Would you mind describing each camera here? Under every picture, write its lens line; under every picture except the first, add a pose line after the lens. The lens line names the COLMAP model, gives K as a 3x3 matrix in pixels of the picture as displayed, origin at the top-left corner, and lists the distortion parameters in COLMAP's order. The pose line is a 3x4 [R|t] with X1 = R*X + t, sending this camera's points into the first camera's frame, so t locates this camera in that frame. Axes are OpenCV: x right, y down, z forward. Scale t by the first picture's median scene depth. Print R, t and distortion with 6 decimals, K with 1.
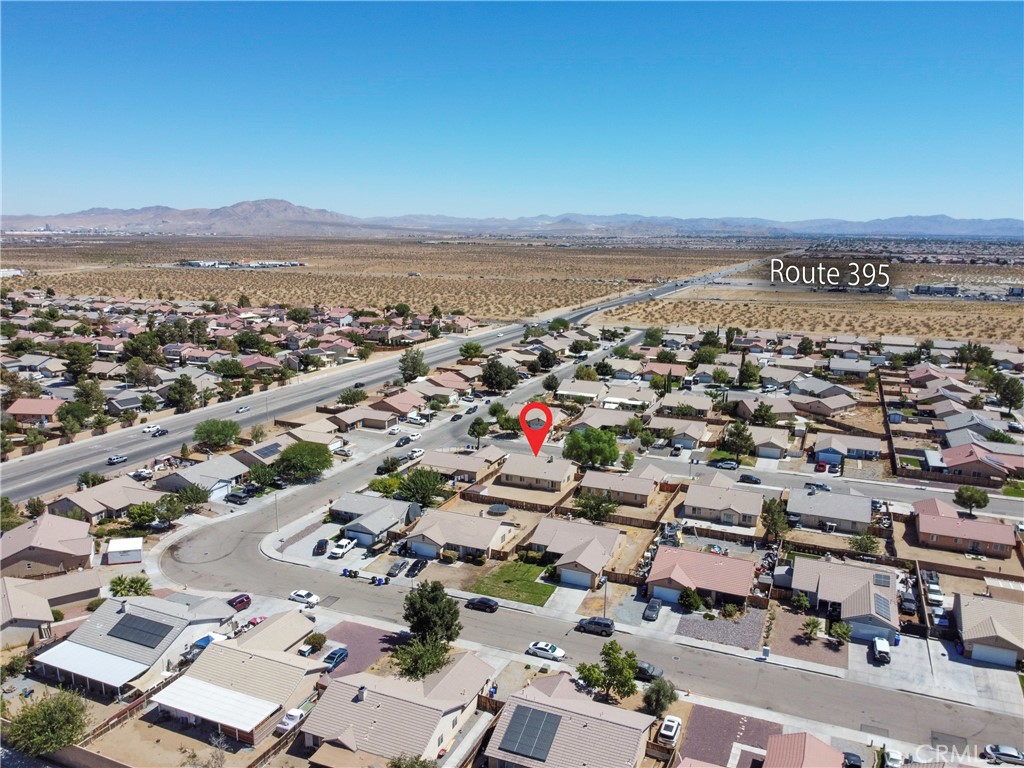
lens RADIAL K [[786.9, 0, 512.0], [0, 786.9, 384.0], [0, 0, 1]] dist [-0.000228, -0.001828]
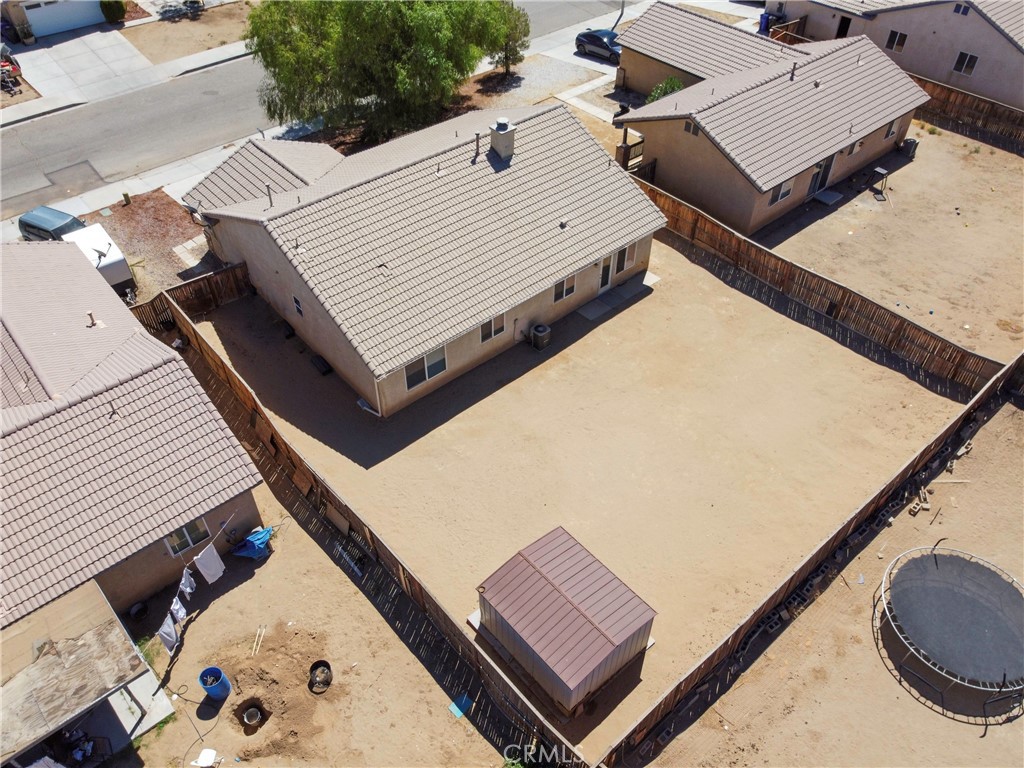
lens RADIAL K [[786.9, 0, 512.0], [0, 786.9, 384.0], [0, 0, 1]] dist [-0.000228, -0.001828]
pose [[0.431072, -0.633443, 0.642594, -0.098946], [0.176391, 0.757577, 0.628461, 0.023453], [-0.884909, -0.157564, 0.438303, 0.898337]]
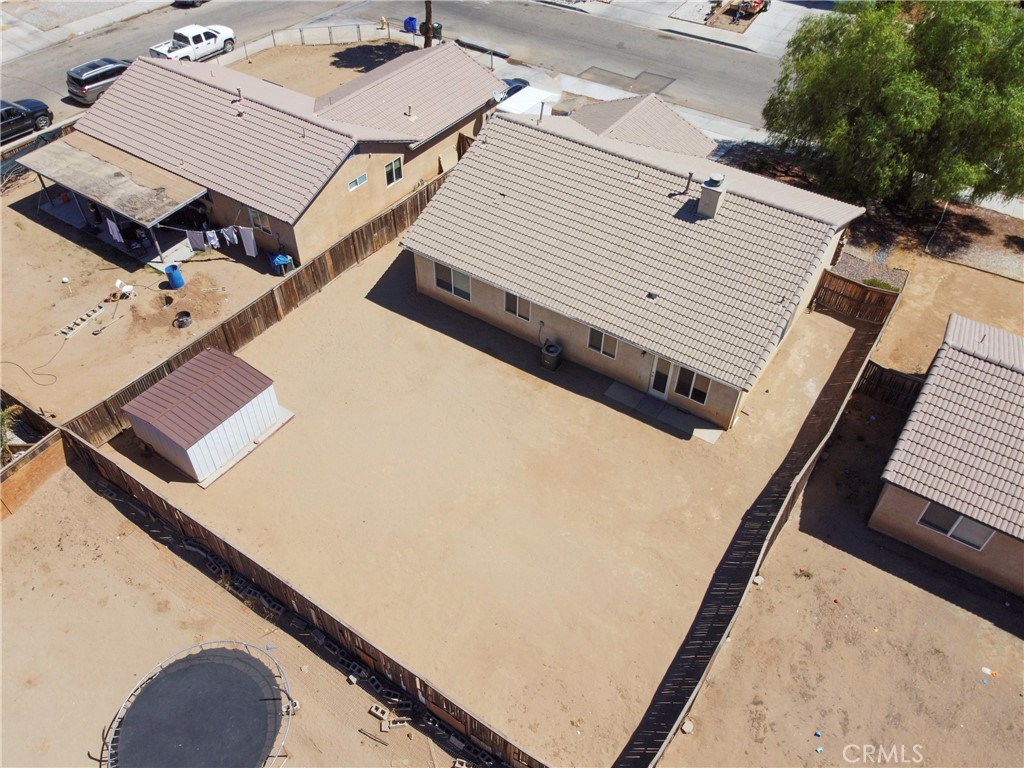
lens RADIAL K [[786.9, 0, 512.0], [0, 786.9, 384.0], [0, 0, 1]] dist [-0.000228, -0.001828]
pose [[0.983729, 0.128131, -0.125937, 0.035318], [-0.038869, 0.836160, 0.547106, 0.039248], [0.175405, -0.533309, 0.827535, 0.827557]]
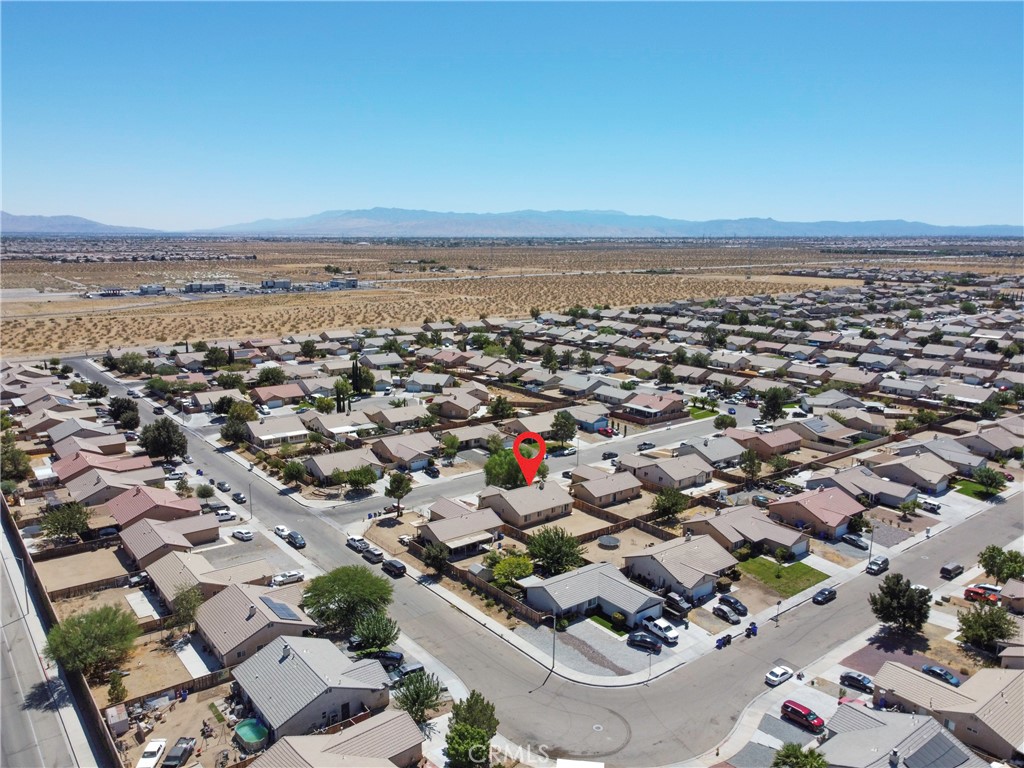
lens RADIAL K [[786.9, 0, 512.0], [0, 786.9, 384.0], [0, 0, 1]] dist [-0.000228, -0.001828]
pose [[0.473851, -0.172853, 0.863474, -0.758136], [0.168990, 0.980171, 0.103477, -0.127403], [-0.864238, 0.096886, 0.493665, 0.542337]]
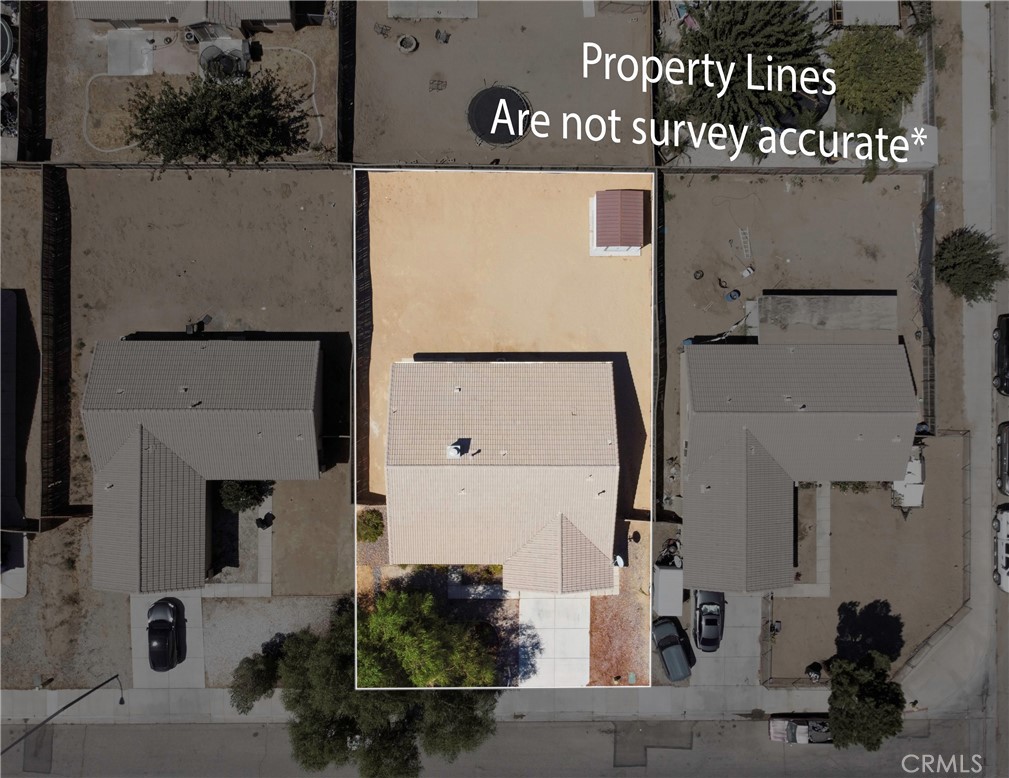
lens RADIAL K [[791.3, 0, 493.8], [0, 791.3, 390.2], [0, 0, 1]] dist [0.004163, 0.000713]
pose [[-0.917499, 0.396760, -0.027874, 0.036952], [-0.100003, -0.162290, 0.981663, -0.174557], [0.384961, 0.903462, 0.188578, 0.921497]]
